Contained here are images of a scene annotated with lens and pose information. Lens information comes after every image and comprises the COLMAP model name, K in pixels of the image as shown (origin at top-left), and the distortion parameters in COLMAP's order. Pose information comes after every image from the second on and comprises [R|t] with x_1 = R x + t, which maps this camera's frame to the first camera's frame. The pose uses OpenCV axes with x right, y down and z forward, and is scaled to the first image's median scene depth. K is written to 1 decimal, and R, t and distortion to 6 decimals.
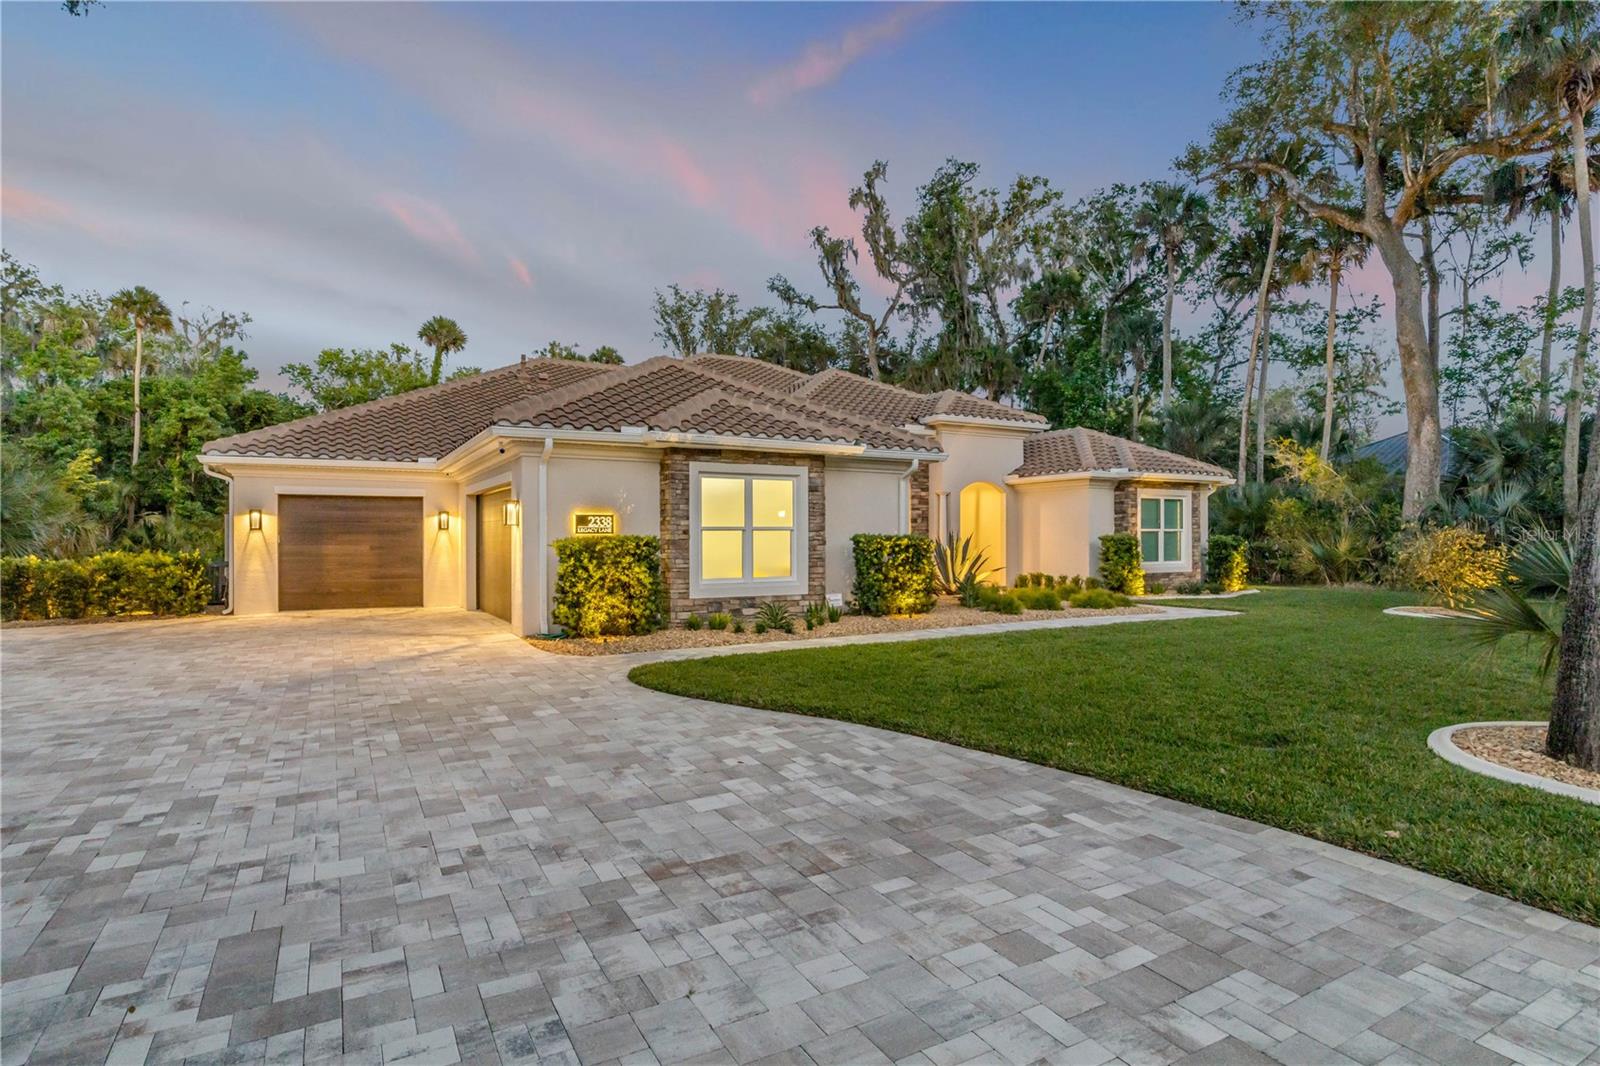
lens RADIAL K [[828.9, 0, 799.1], [0, 828.9, 535.0], [0, 0, 1]] dist [-0.002141, -0.000299]
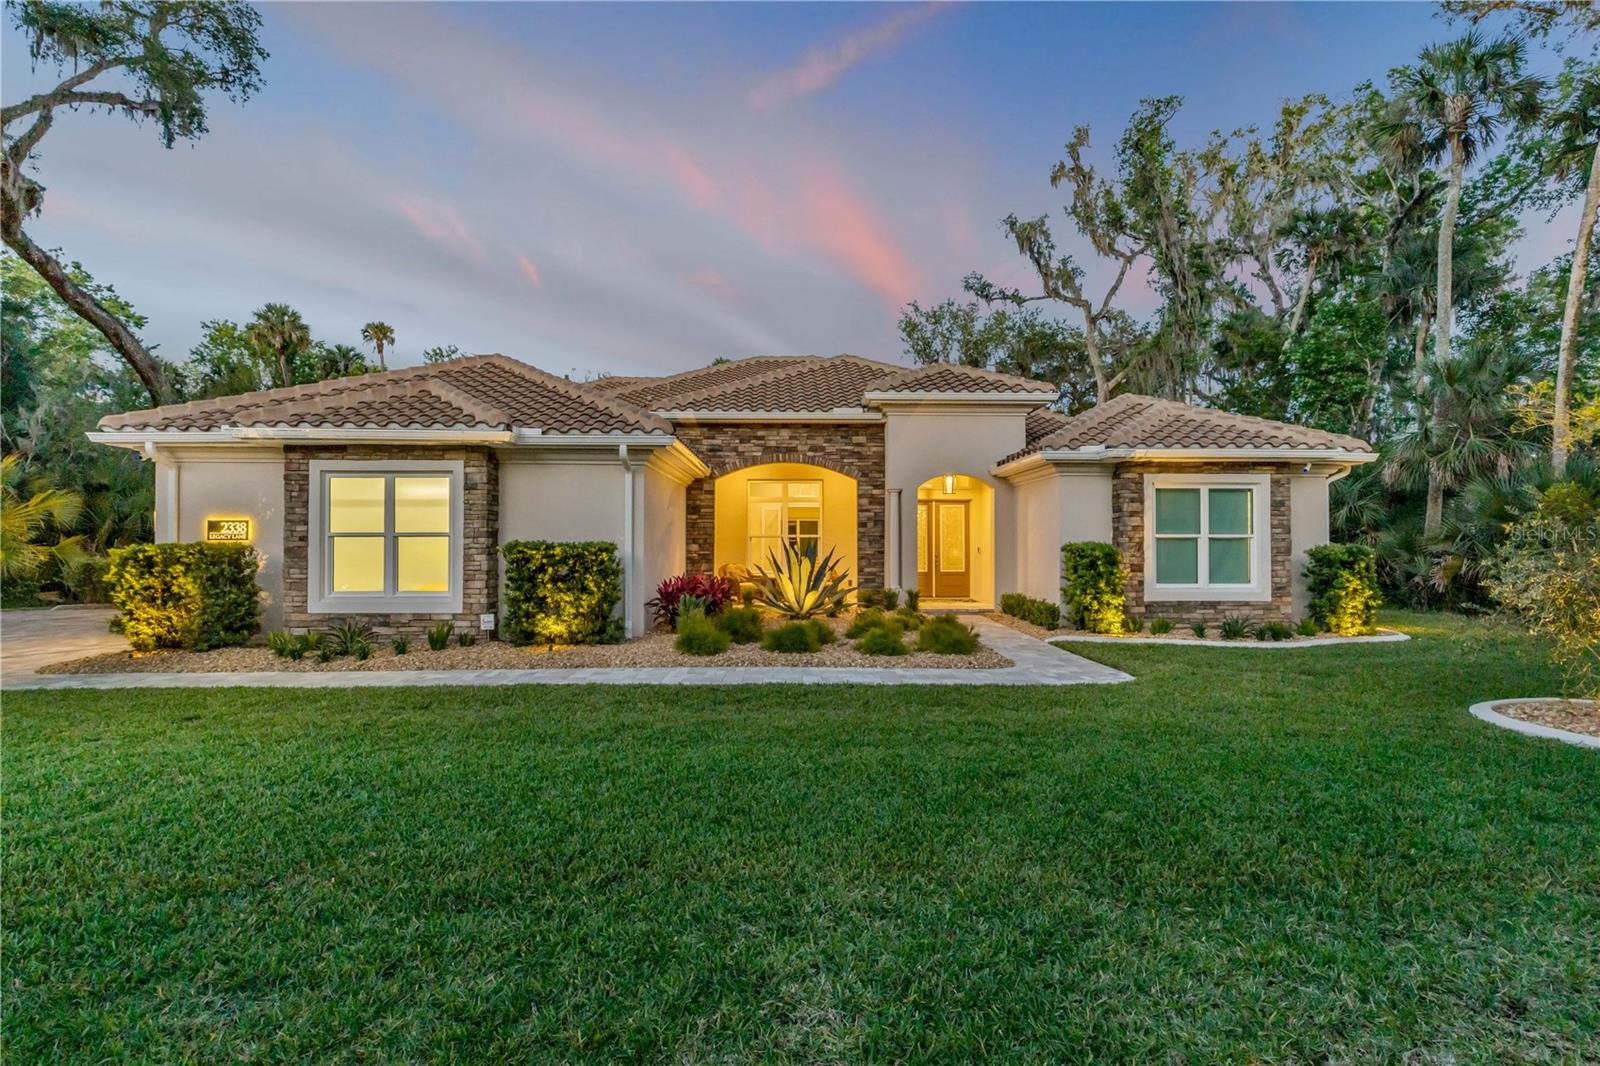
lens RADIAL K [[718.3, 0, 785.2], [0, 718.3, 547.4], [0, 0, 1]] dist [0.004697, -0.002126]
pose [[0.882443, 0.008653, -0.470340, 0.401856], [-0.002322, 0.999899, 0.014040, -0.003551], [0.470414, -0.011298, 0.882373, 0.322173]]
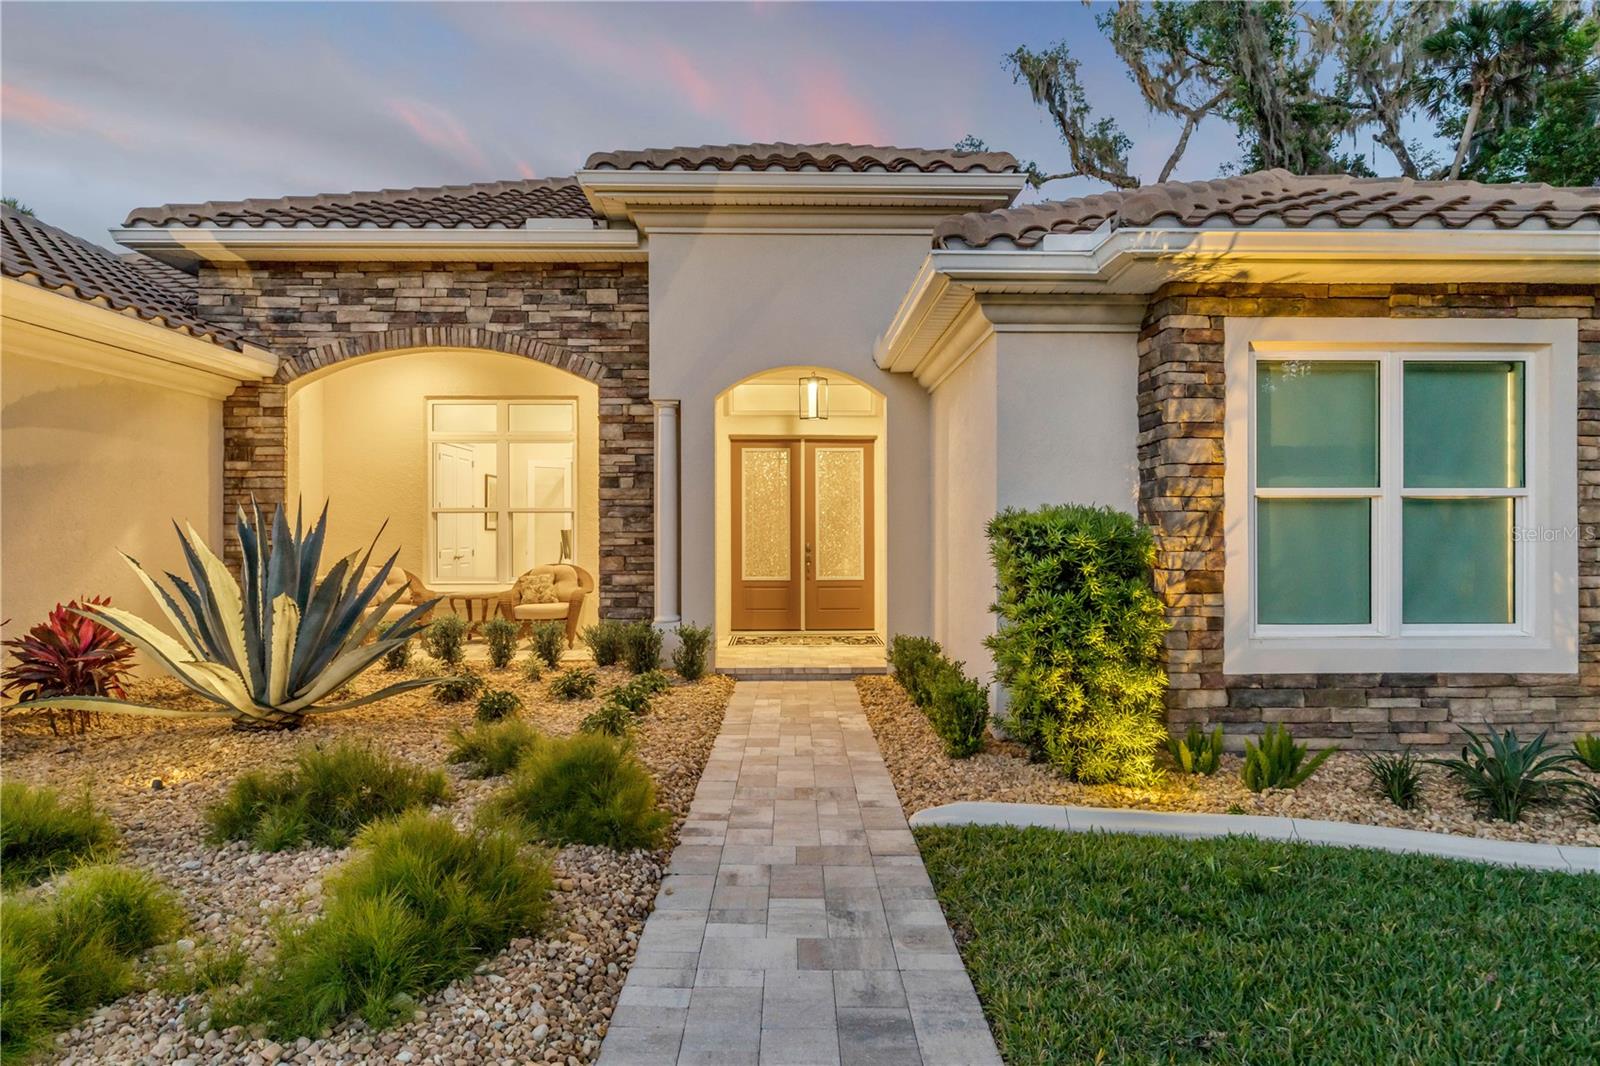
lens RADIAL K [[851.1, 0, 774.0], [0, 851.1, 551.6], [0, 0, 1]] dist [-0.000340, -0.001696]
pose [[0.876175, 0.015132, -0.481756, 0.389555], [0.000376, 0.999485, 0.032077, 0.003474], [0.481993, -0.028286, 0.875718, 0.676957]]
